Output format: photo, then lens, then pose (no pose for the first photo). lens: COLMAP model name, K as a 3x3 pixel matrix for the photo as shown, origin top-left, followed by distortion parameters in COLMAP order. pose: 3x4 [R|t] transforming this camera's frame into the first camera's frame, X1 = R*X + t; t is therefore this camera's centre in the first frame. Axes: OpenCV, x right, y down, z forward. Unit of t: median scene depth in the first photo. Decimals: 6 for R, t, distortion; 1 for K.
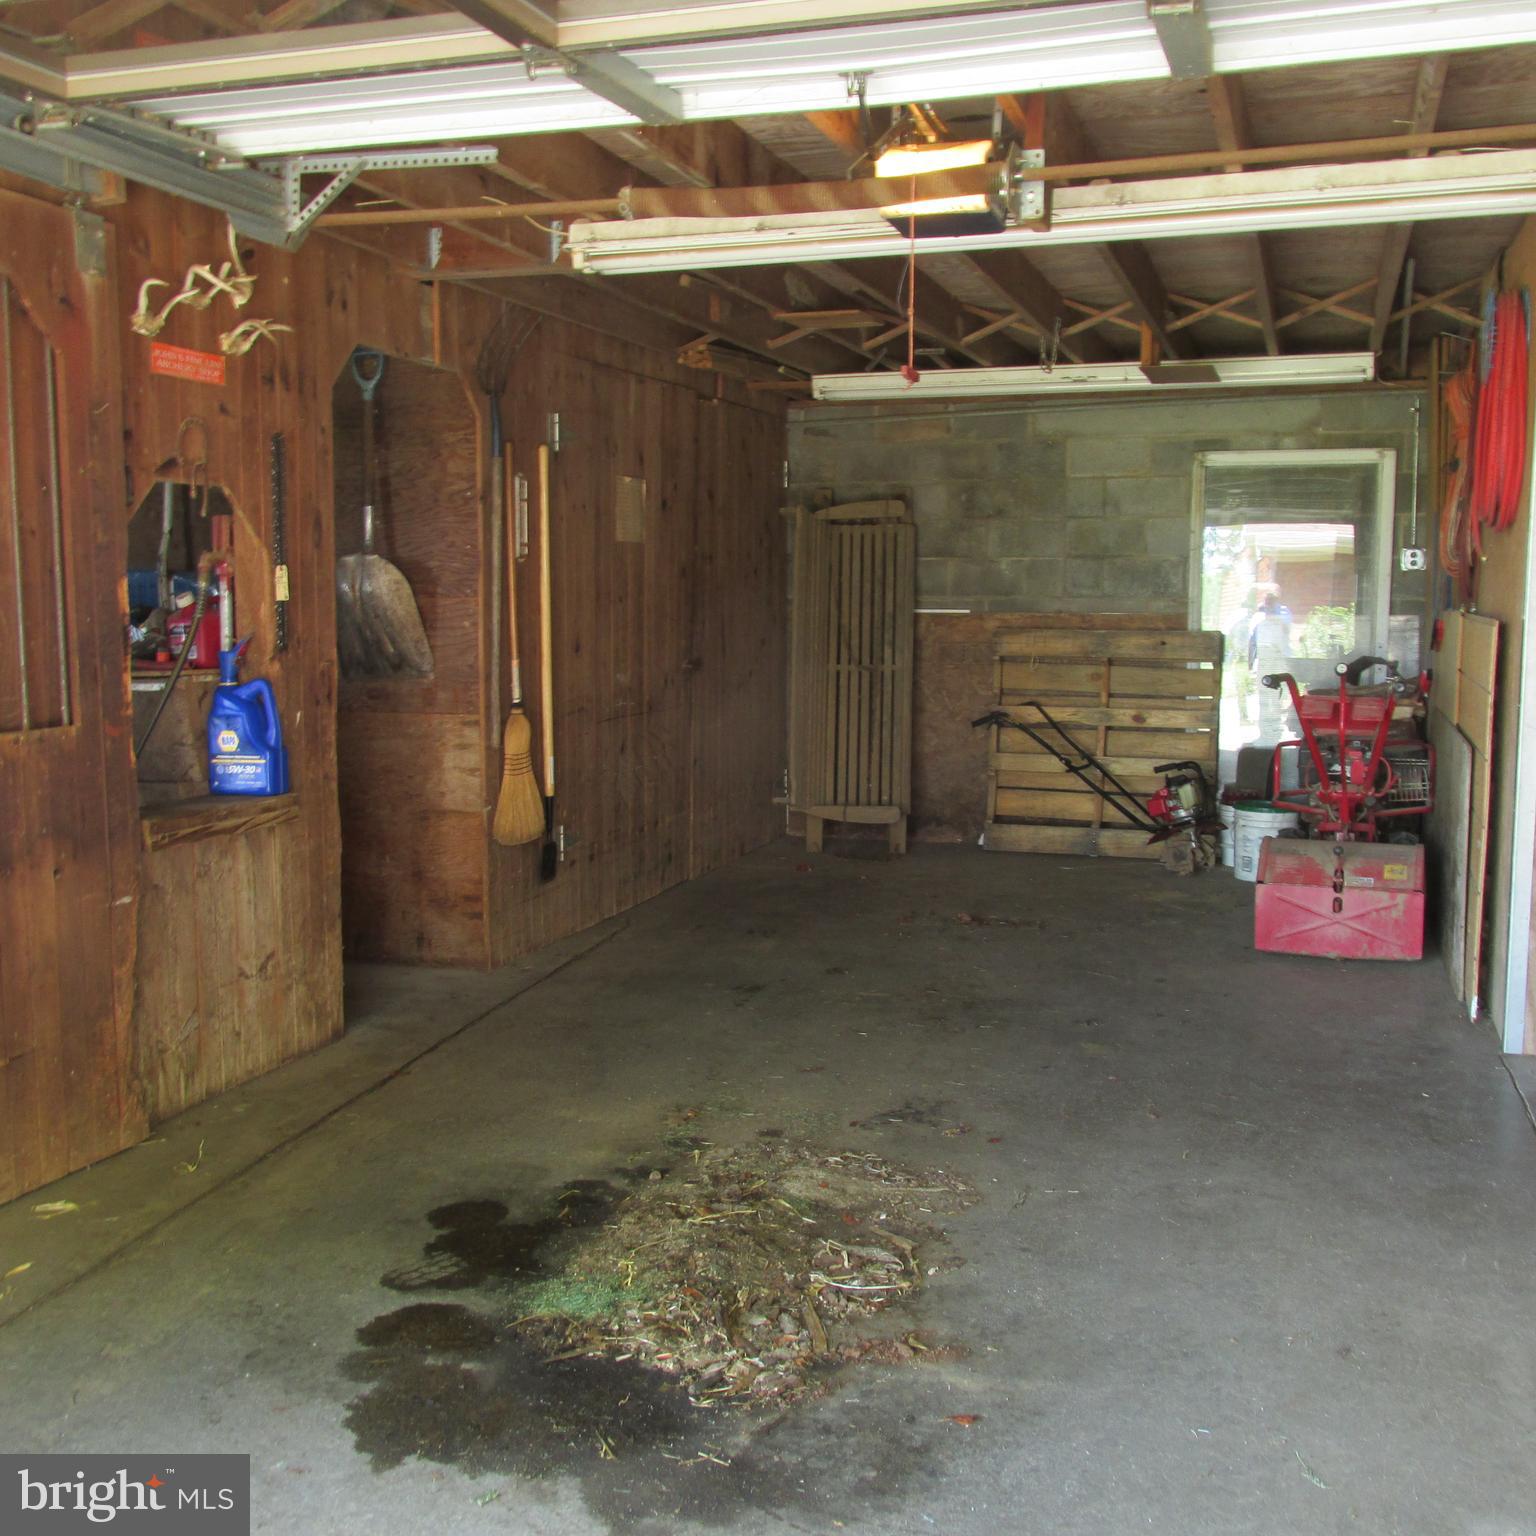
lens RADIAL K [[1695.1, 0, 768.0], [0, 1695.1, 768.0], [0, 0, 1]] dist [0.022406, 0.003565]
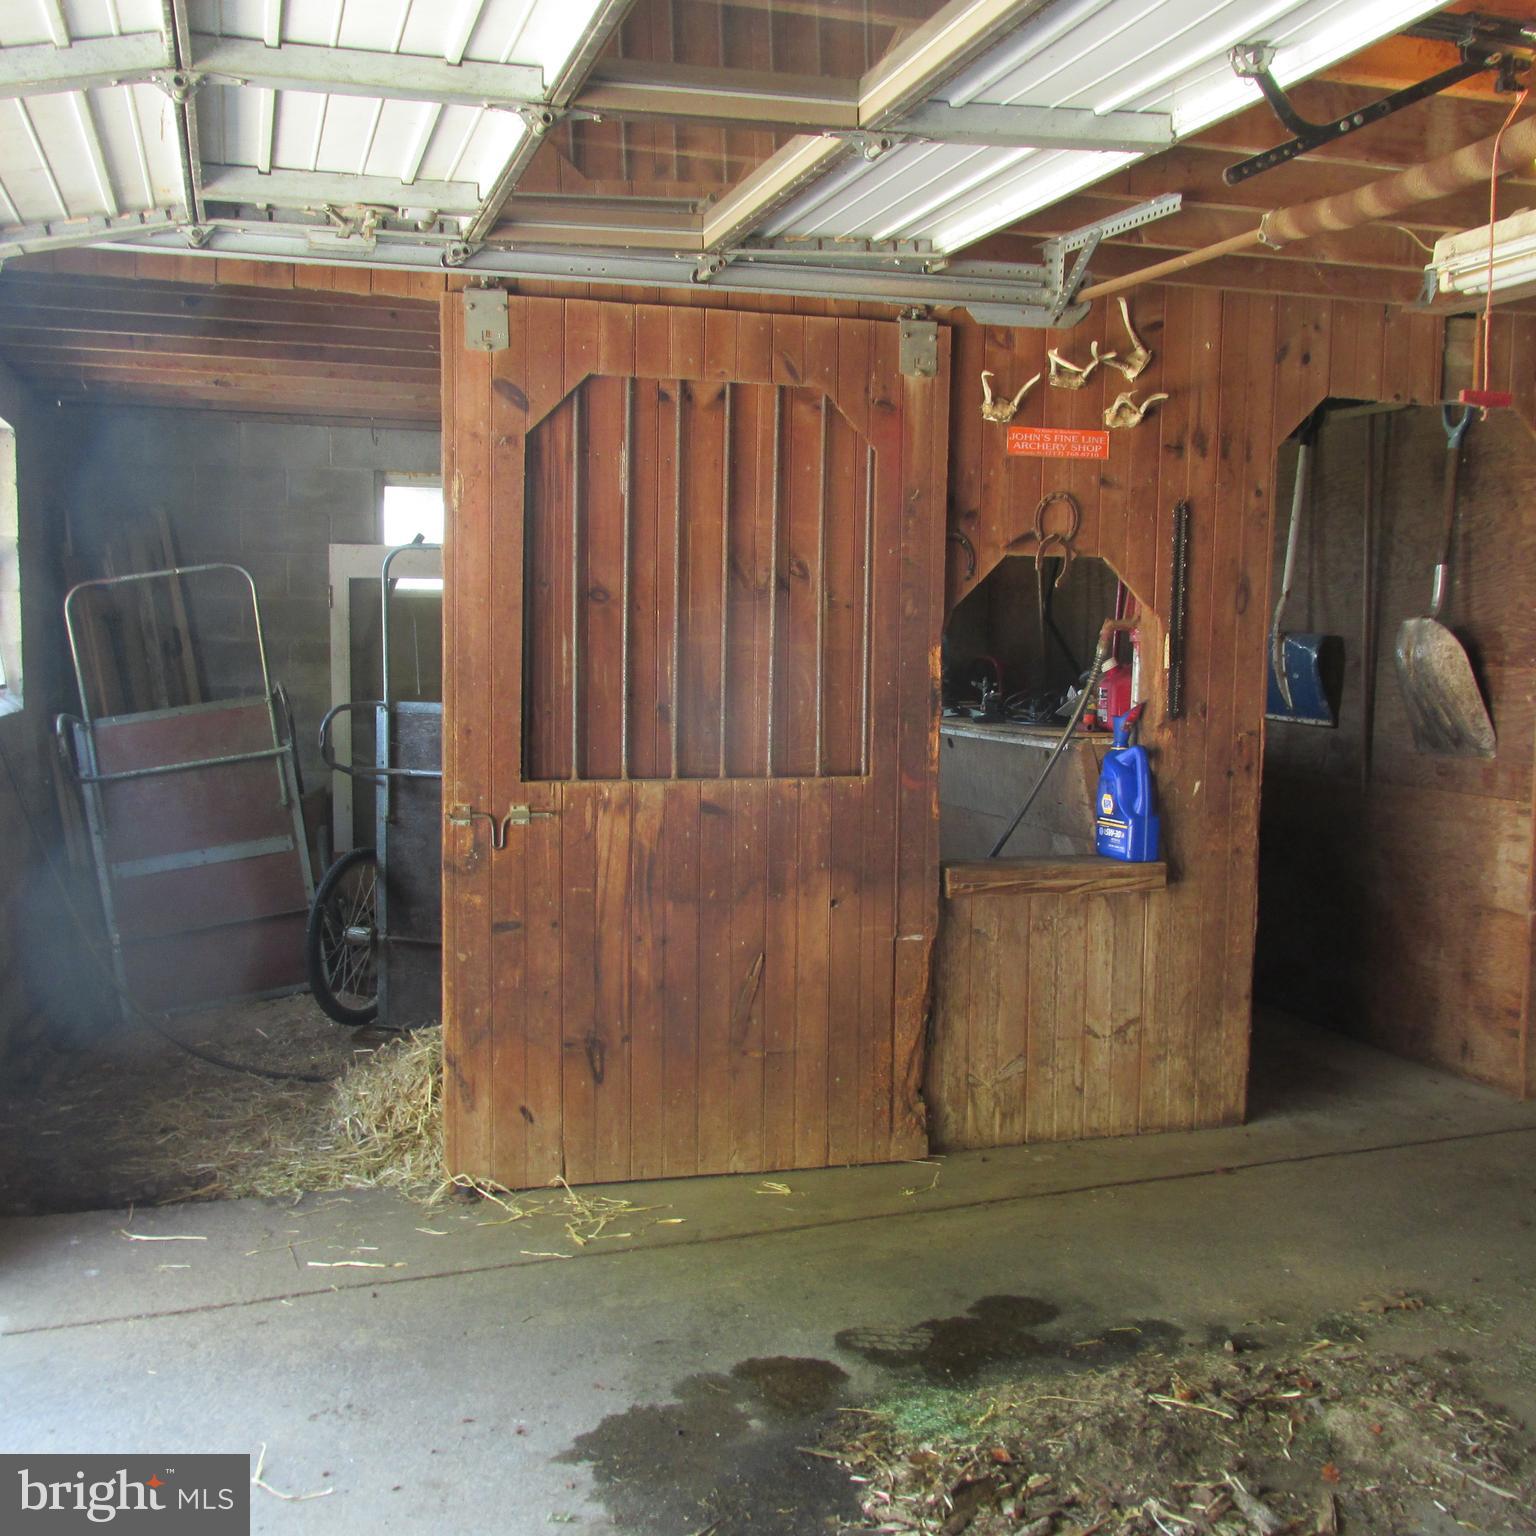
lens RADIAL K [[1689.5, 0, 767.9], [0, 1689.5, 781.1], [0, 0, 1]] dist [-0.013554, 0.009261]
pose [[0.586741, 0.079701, -0.805843, 0.403432], [-0.095154, 0.995036, 0.029130, -0.042266], [0.804165, 0.059587, 0.591412, 0.248395]]
